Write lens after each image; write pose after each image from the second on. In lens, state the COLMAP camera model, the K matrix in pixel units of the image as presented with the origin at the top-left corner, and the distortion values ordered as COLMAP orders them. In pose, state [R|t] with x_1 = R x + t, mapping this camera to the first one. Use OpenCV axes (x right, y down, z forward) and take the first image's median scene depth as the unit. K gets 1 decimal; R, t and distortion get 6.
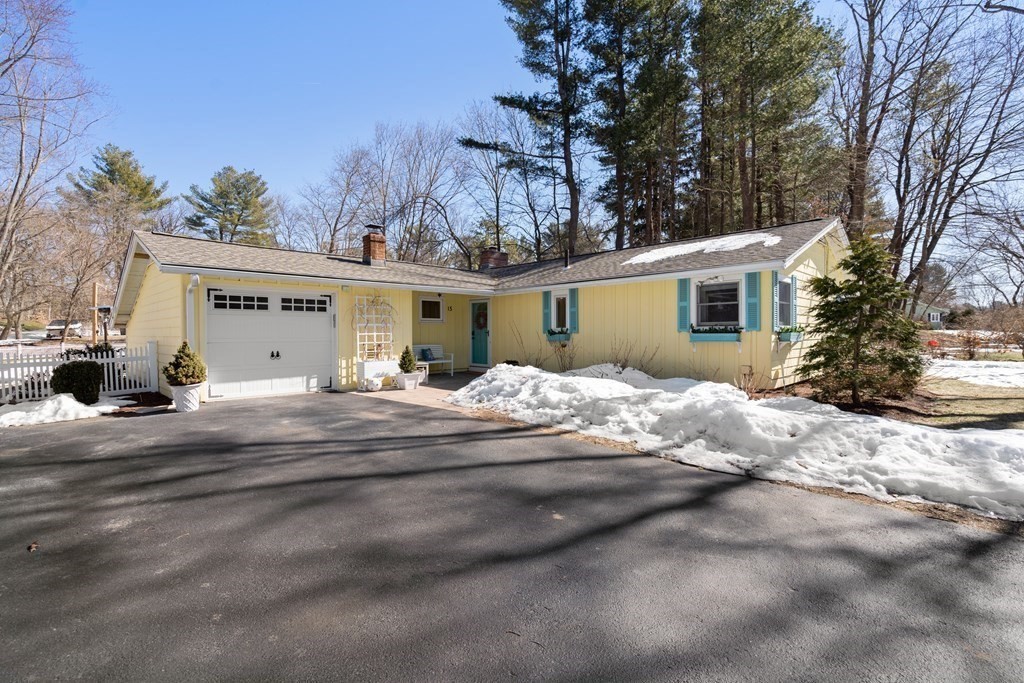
lens RADIAL K [[470.9, 0, 514.1], [0, 470.9, 341.8], [0, 0, 1]] dist [-0.001112, -0.000177]
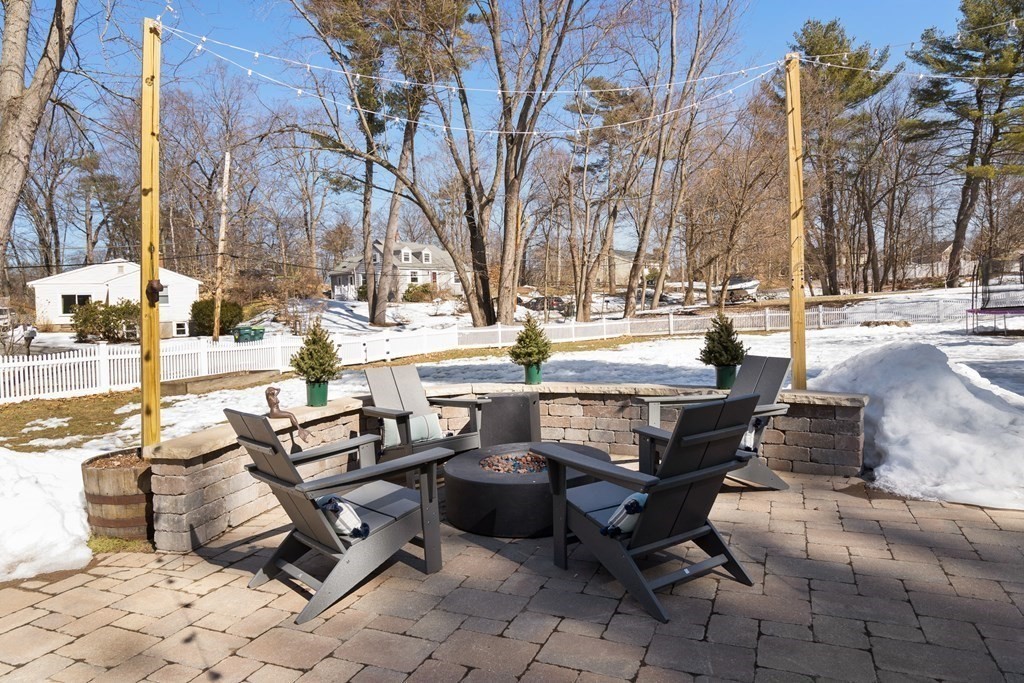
lens RADIAL K [[602.7, 0, 527.5], [0, 602.7, 313.4], [0, 0, 1]] dist [0.003398, 0.000379]
pose [[0.349939, 0.001642, -0.936771, -0.159317], [0.018637, 0.999788, 0.008715, -0.003961], [0.936587, -0.020508, 0.349834, 0.275080]]
